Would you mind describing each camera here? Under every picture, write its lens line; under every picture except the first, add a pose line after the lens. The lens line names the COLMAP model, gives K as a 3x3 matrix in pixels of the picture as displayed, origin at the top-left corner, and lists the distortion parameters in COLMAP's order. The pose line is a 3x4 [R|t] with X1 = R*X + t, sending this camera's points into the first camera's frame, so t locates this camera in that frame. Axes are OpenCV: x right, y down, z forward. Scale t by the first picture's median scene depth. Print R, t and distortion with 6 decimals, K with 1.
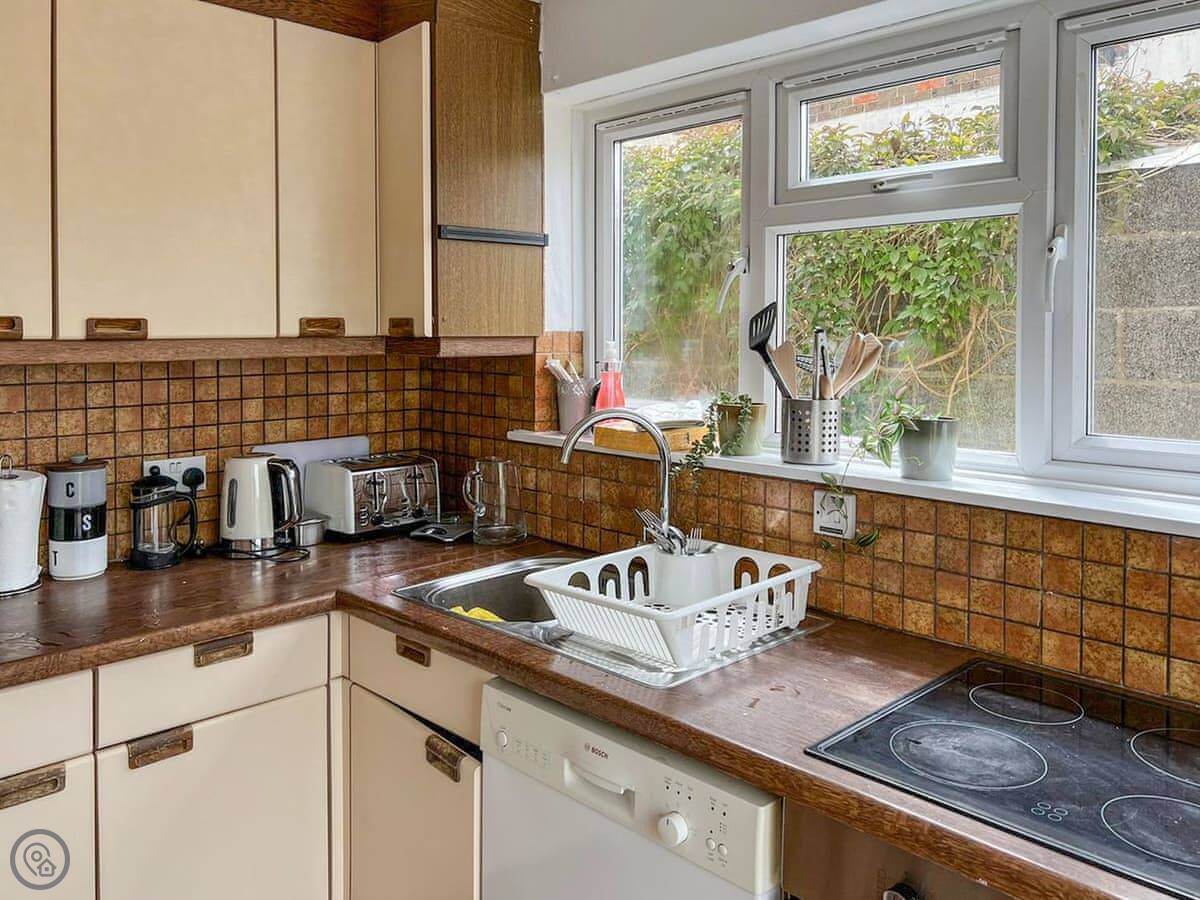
lens RADIAL K [[978.9, 0, 600.0], [0, 978.9, 450.0], [0, 0, 1]] dist [0.061949, -0.120986]
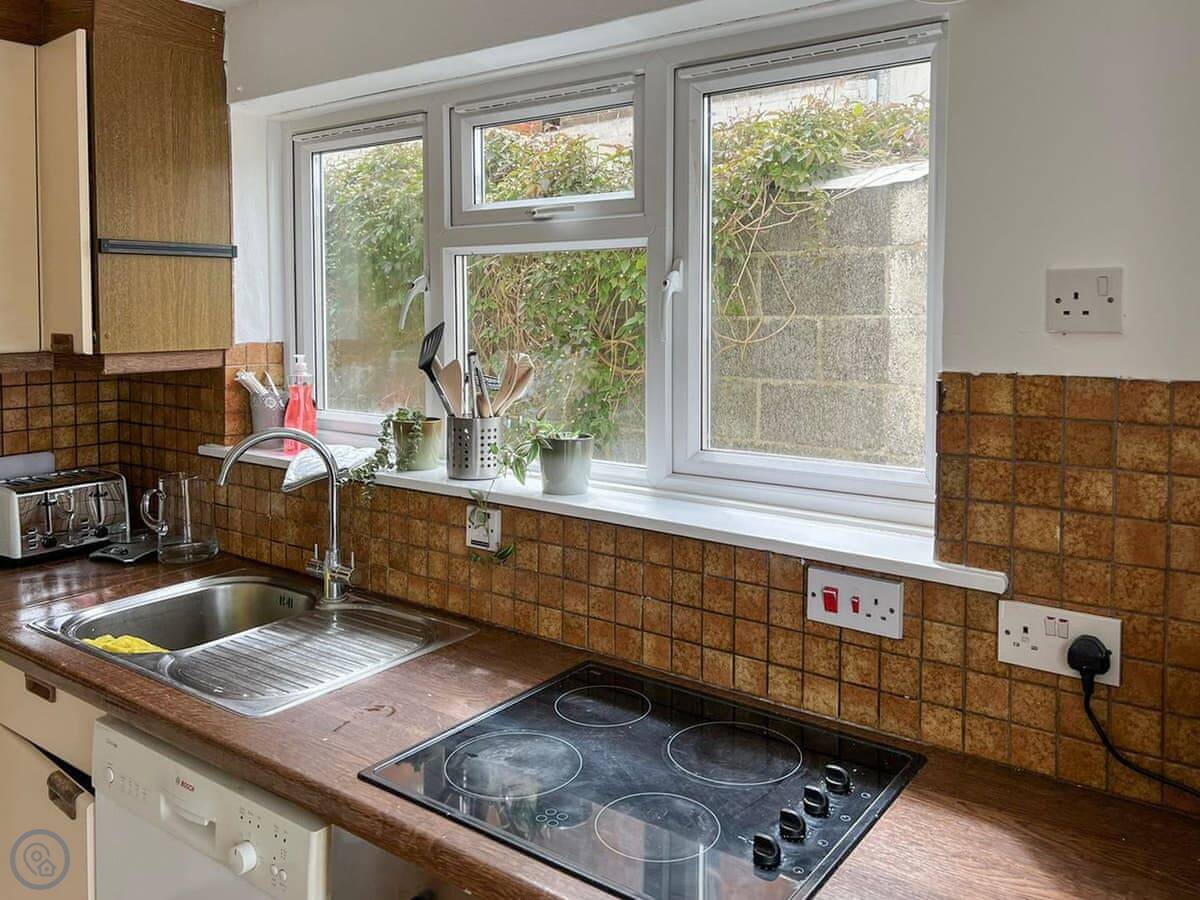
lens RADIAL K [[955.0, 0, 600.0], [0, 955.0, 450.0], [0, 0, 1]] dist [0.068576, -0.121871]
pose [[0.982447, -0.021362, 0.185313, 0.148192], [0.018473, 0.999680, 0.017304, -0.029272], [-0.185624, -0.013577, 0.982527, -0.029808]]
